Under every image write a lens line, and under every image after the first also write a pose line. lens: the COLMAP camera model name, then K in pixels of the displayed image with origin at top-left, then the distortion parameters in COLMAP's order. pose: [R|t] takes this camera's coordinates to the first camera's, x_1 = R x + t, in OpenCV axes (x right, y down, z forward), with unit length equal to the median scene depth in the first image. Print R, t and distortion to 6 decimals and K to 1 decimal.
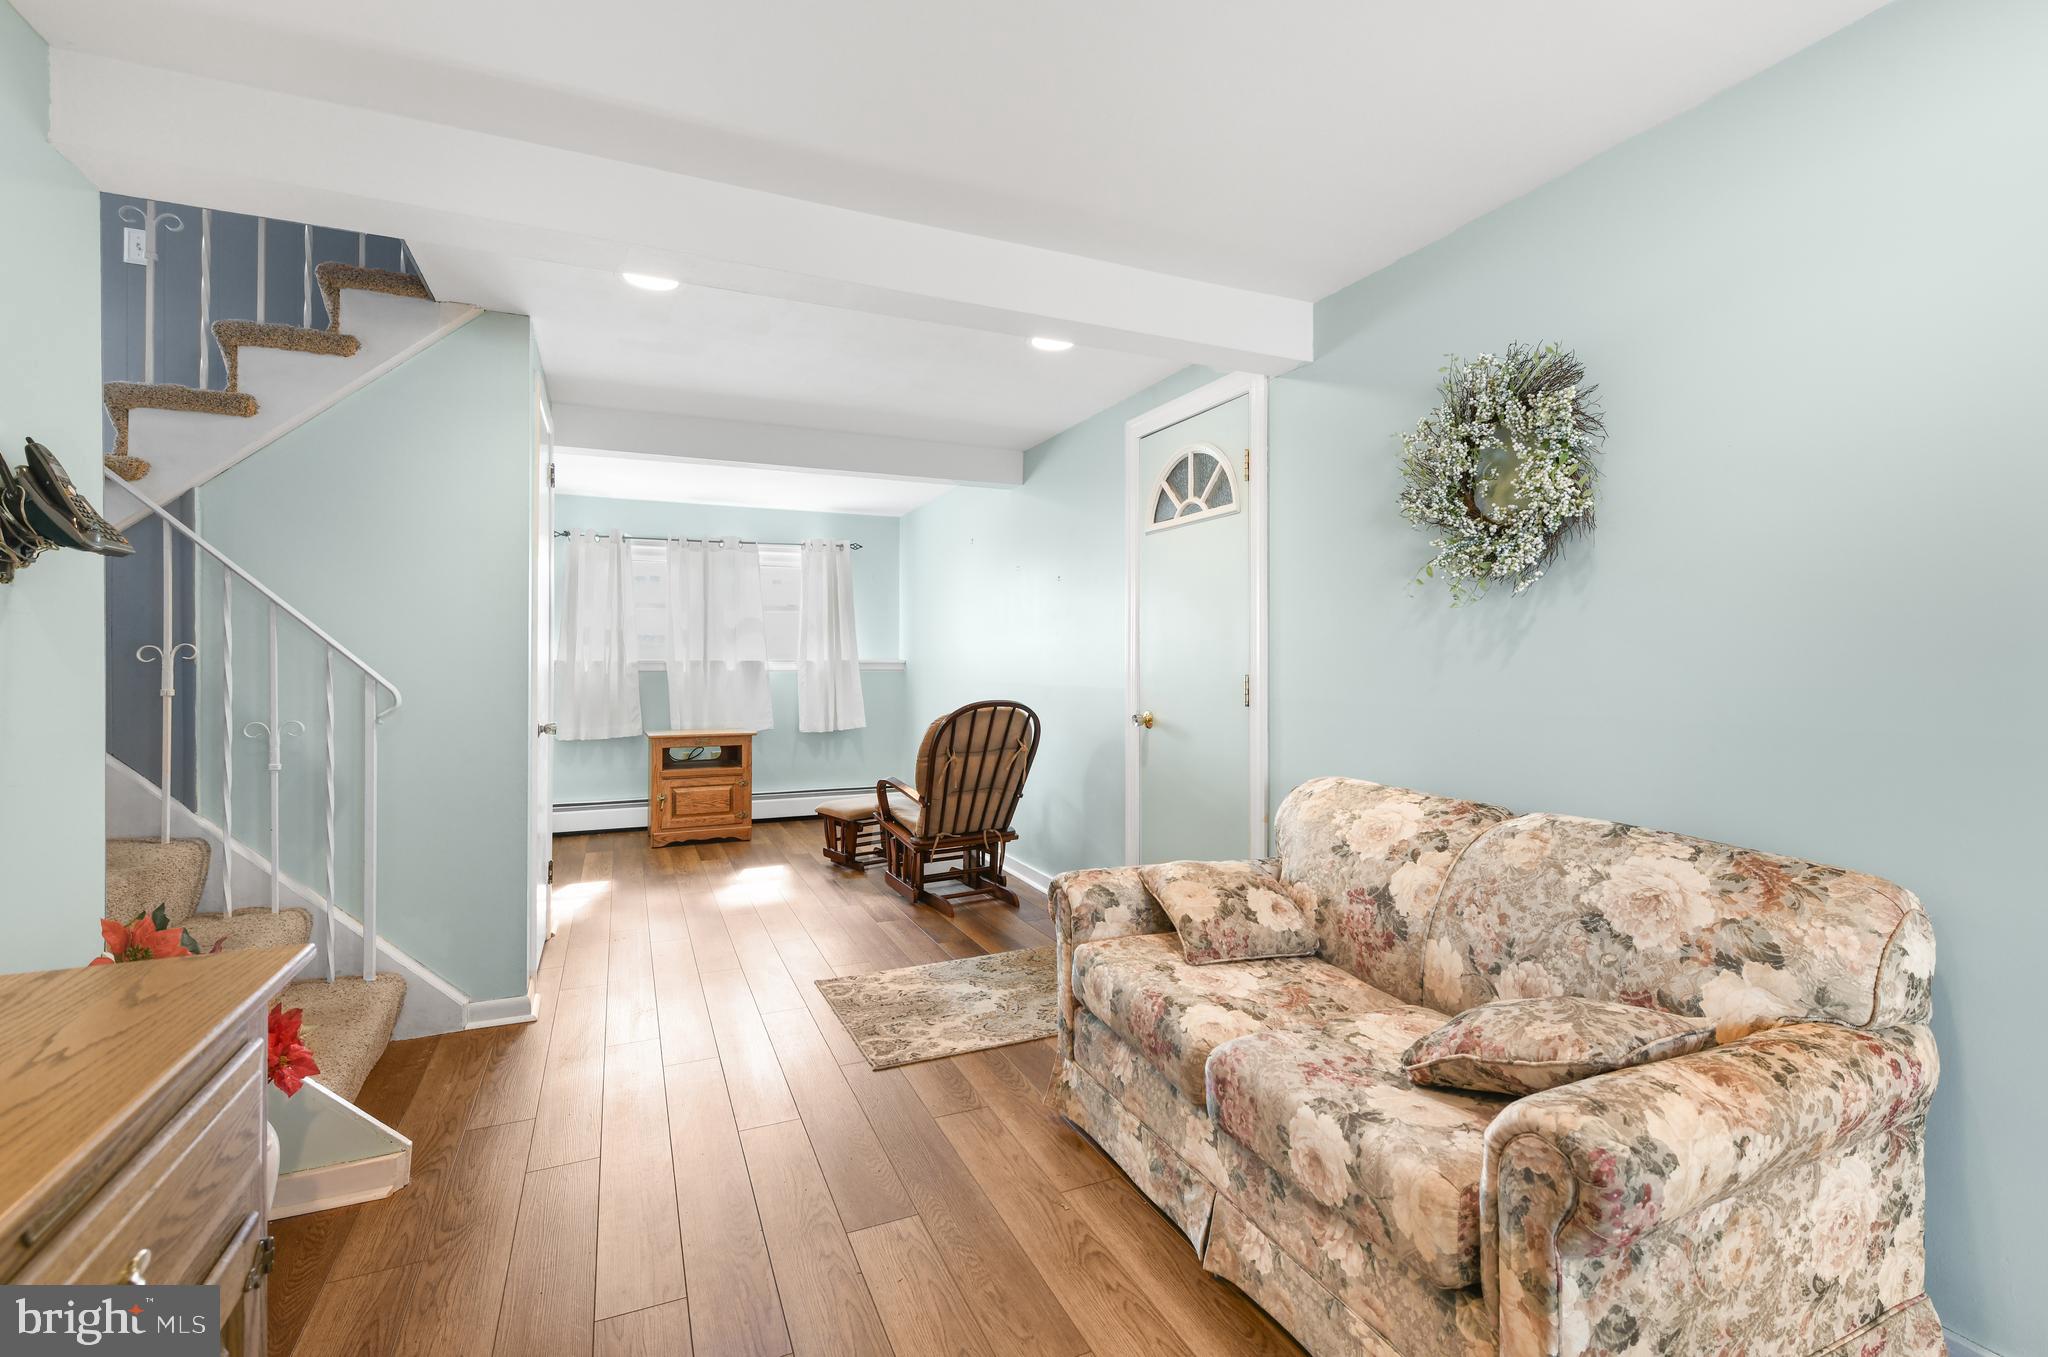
lens RADIAL K [[876.0, 0, 1022.0], [0, 876.0, 669.1], [0, 0, 1]] dist [0.002747, -0.000283]
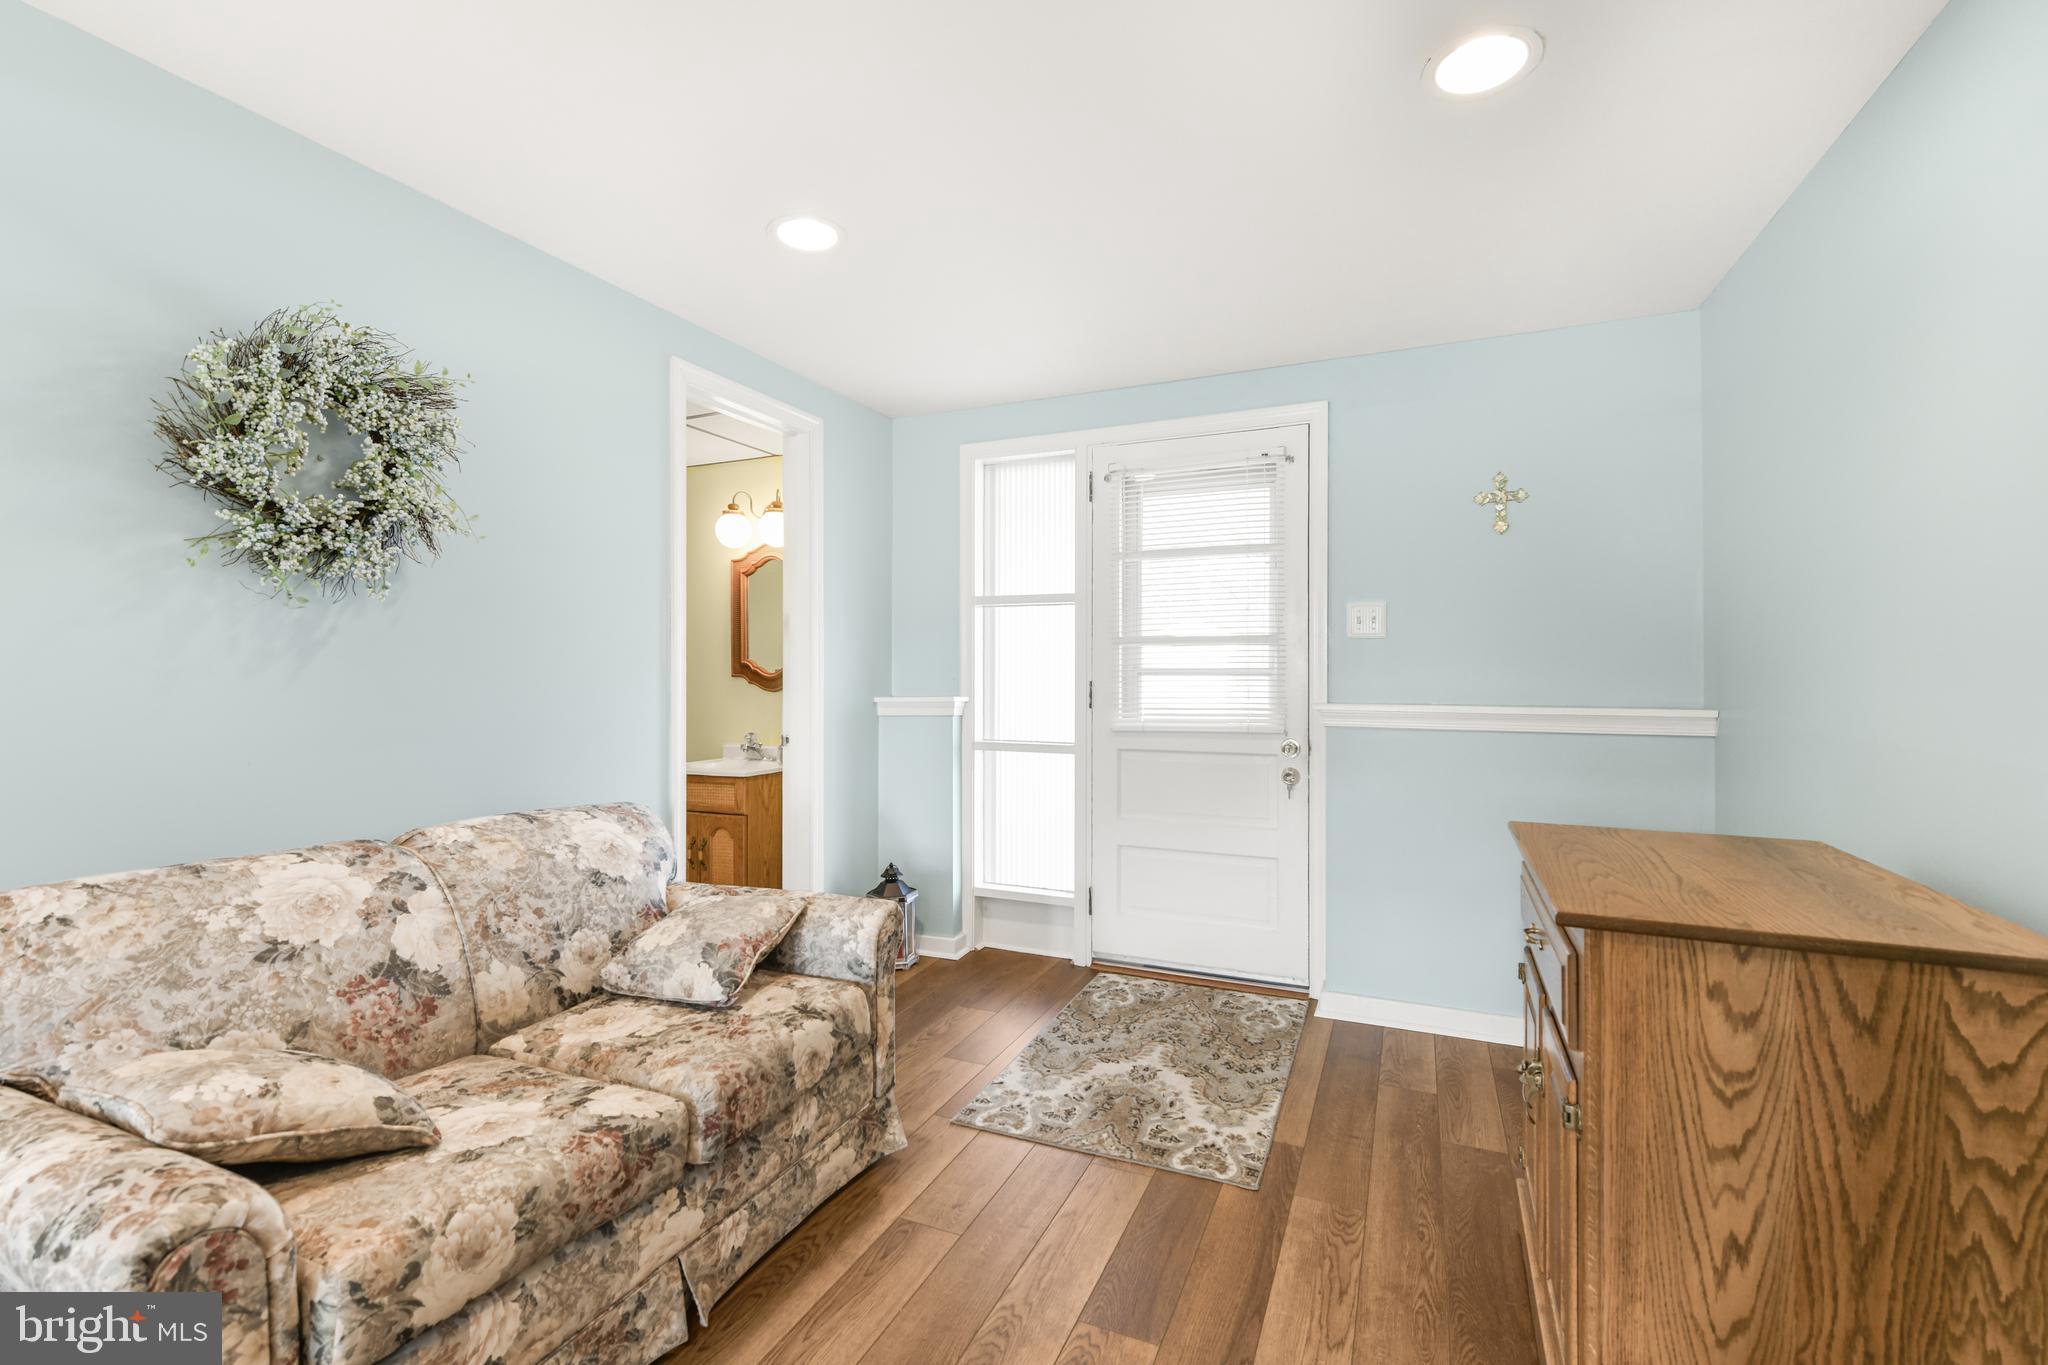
lens RADIAL K [[876.0, 0, 1022.0], [0, 876.0, 673.1], [0, 0, 1]] dist [0.002747, -0.000283]
pose [[-0.657825, -0.003093, 0.753165, -0.649513], [0.003993, 0.999963, 0.007594, -0.019086], [-0.753160, 0.008003, -0.657788, 1.225052]]
